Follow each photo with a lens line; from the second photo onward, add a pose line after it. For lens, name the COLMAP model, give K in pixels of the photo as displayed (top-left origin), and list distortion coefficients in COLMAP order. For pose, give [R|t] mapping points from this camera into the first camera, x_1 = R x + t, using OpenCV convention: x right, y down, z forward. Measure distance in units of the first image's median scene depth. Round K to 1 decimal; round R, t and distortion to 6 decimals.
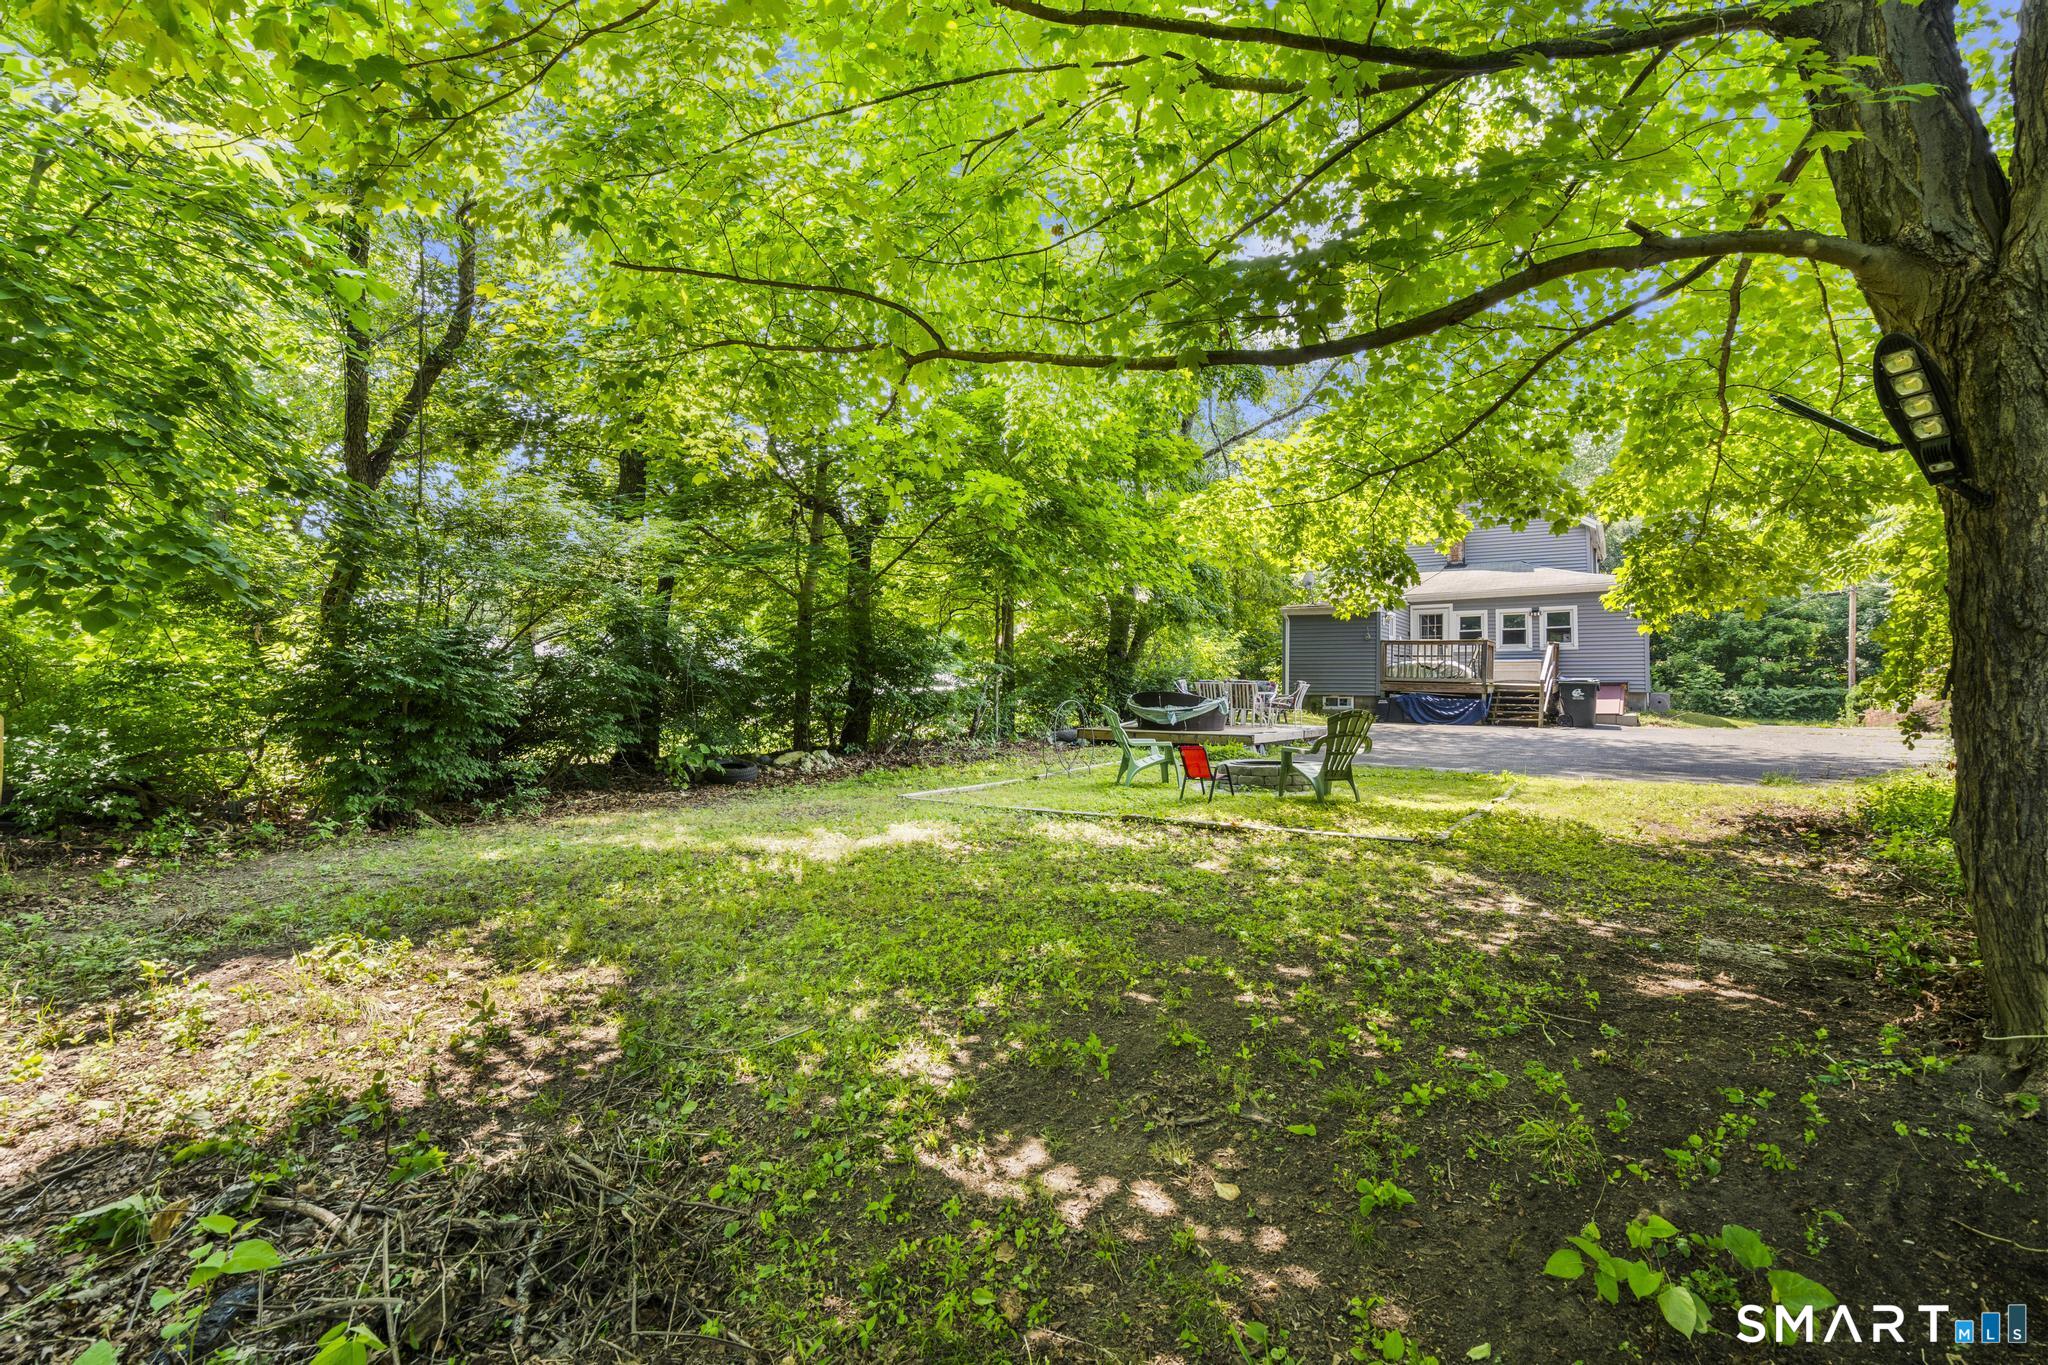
lens RADIAL K [[920.4, 0, 1018.1], [0, 920.4, 682.3], [0, 0, 1]] dist [0.001727, 0.000086]
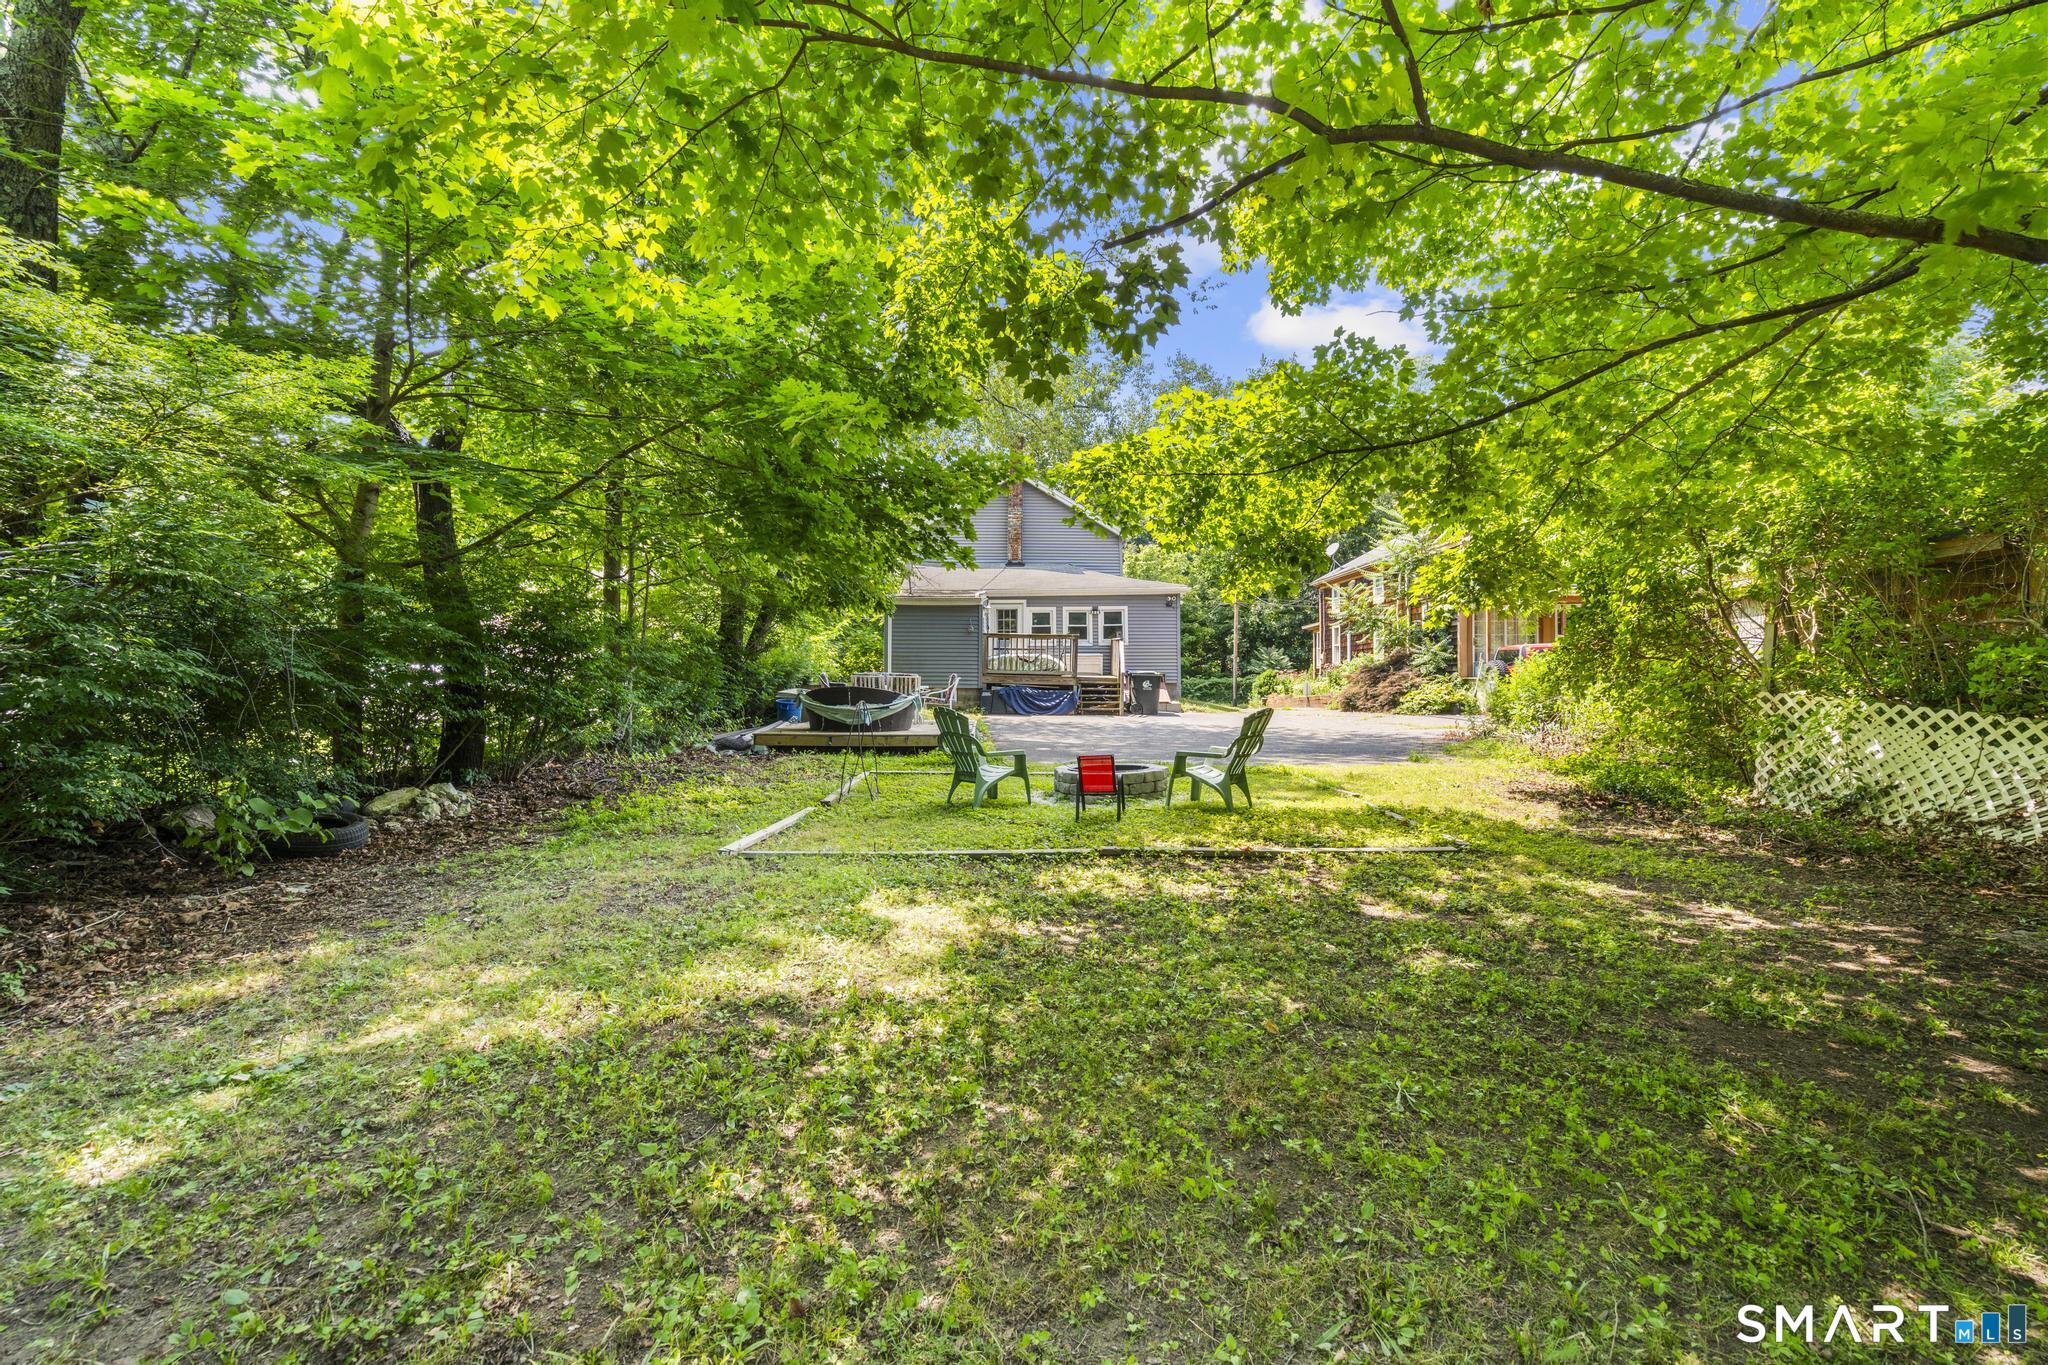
lens RADIAL K [[920.4, 0, 1026.1], [0, 920.4, 679.5], [0, 0, 1]] dist [0.001727, 0.000086]
pose [[0.807542, -0.003959, 0.589797, -0.157467], [0.000489, 0.999982, 0.006042, -0.000895], [-0.589810, -0.004590, 0.807529, 0.166764]]
